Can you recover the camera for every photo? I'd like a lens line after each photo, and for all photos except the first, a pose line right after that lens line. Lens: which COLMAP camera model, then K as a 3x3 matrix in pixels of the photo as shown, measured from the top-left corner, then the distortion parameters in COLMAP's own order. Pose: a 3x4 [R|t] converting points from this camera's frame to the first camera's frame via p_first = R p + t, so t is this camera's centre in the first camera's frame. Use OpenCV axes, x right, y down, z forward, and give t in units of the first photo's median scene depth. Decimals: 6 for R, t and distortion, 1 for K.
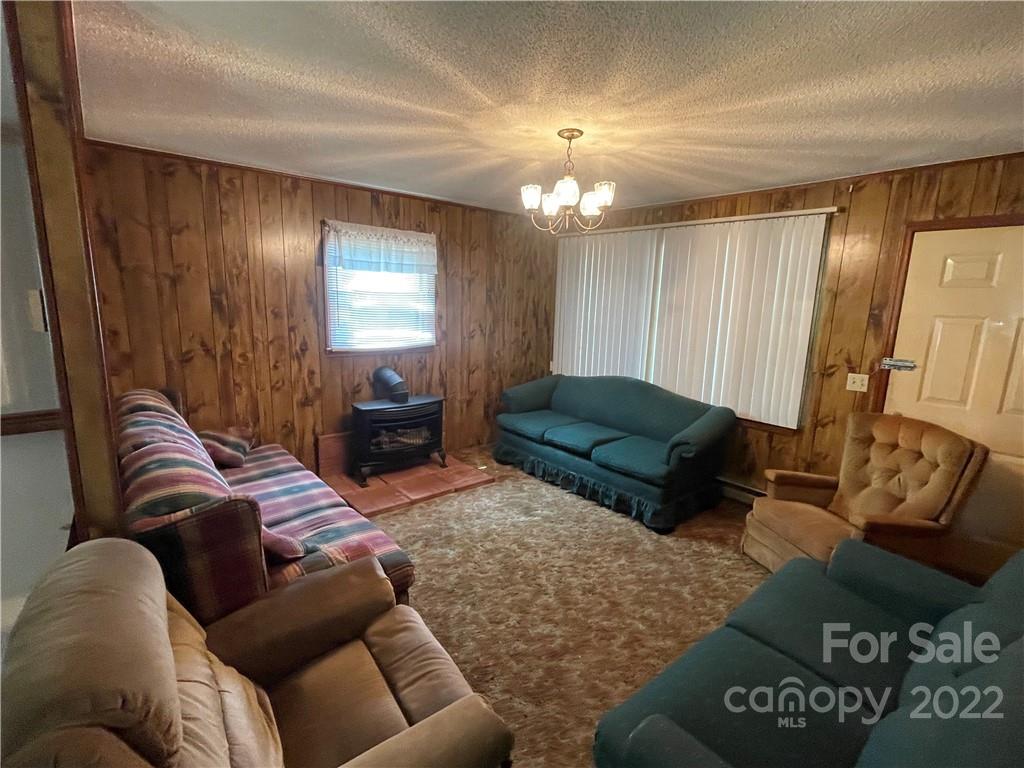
lens RADIAL K [[484.8, 0, 504.8], [0, 484.8, 382.9], [0, 0, 1]] dist [-0.003570, 0.002539]
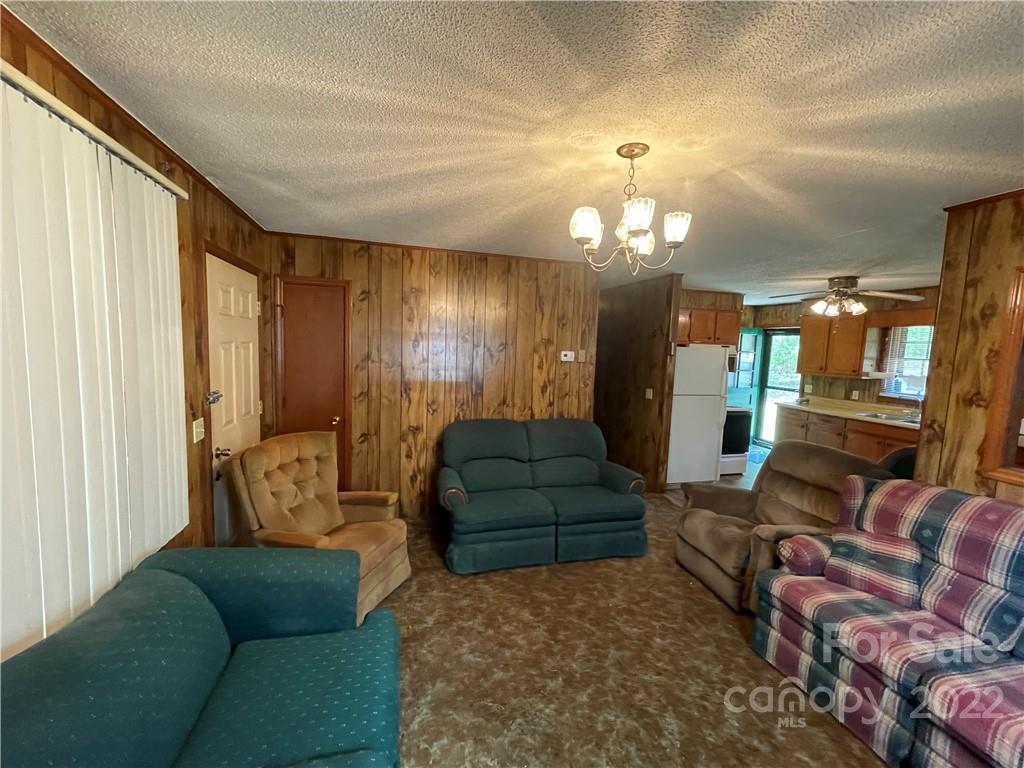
lens RADIAL K [[414.9, 0, 502.2], [0, 414.9, 384.6], [0, 0, 1]] dist [-0.001504, -0.000399]
pose [[-0.903470, -0.100960, 0.416593, 0.003579], [0.013325, 0.964783, 0.262710, -0.208524], [-0.428445, 0.242902, -0.870307, 1.154371]]
